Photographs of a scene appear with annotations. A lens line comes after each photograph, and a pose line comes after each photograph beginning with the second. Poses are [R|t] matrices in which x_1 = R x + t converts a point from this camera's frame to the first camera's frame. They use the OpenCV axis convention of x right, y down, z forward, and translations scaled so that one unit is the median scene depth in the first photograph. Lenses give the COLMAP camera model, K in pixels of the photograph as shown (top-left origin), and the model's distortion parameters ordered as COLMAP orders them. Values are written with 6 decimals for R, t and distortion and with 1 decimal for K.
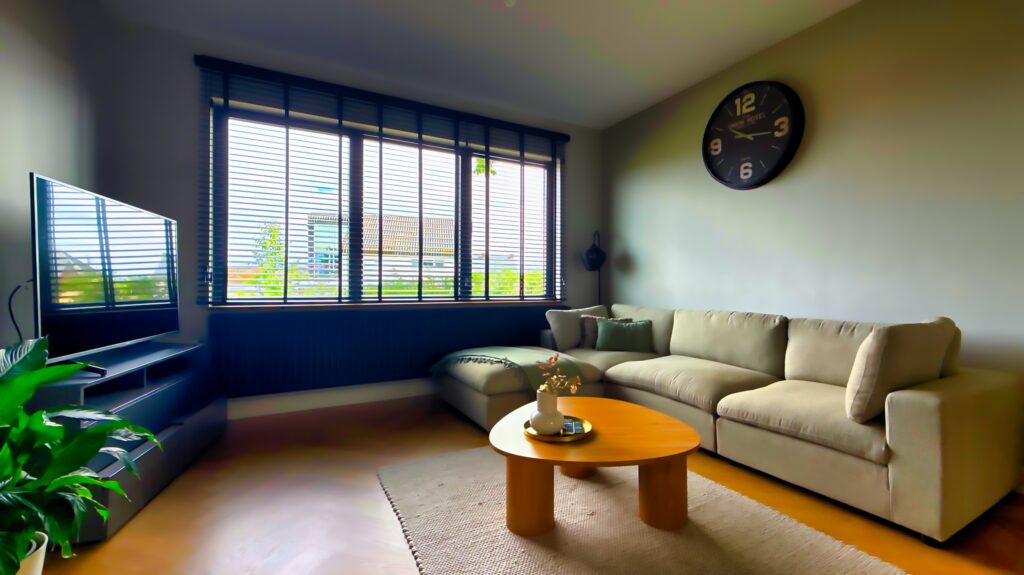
lens RADIAL K [[406.5, 0, 514.9], [0, 406.5, 285.0], [0, 0, 1]] dist [-0.002254, -0.000619]
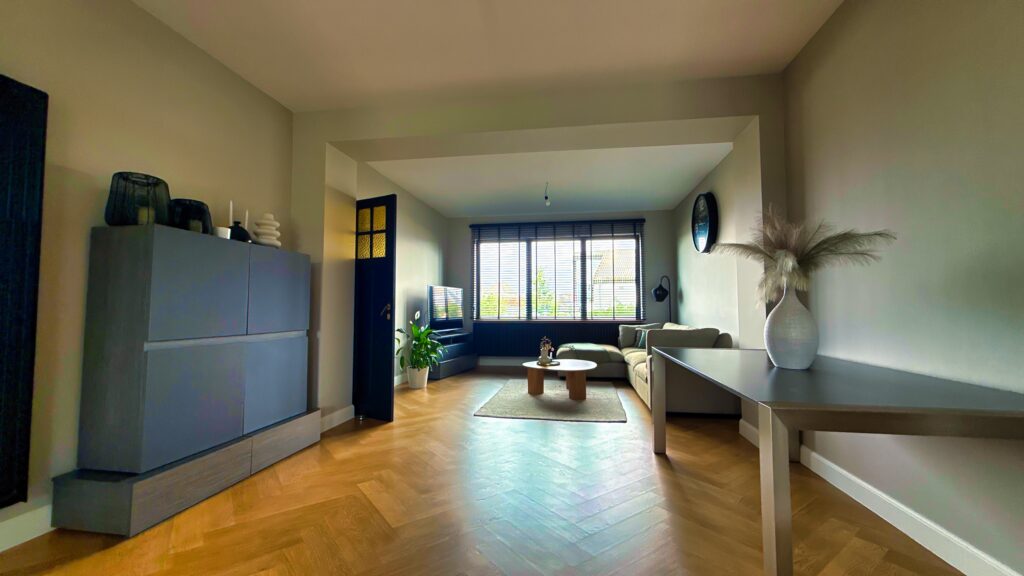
lens RADIAL K [[406.5, 0, 514.9], [0, 406.5, 285.5], [0, 0, 1]] dist [-0.002254, -0.000619]
pose [[0.797456, -0.040662, -0.602006, 1.060446], [0.010026, 0.998482, -0.054161, -0.023755], [0.603294, 0.037155, 0.796653, -0.952724]]
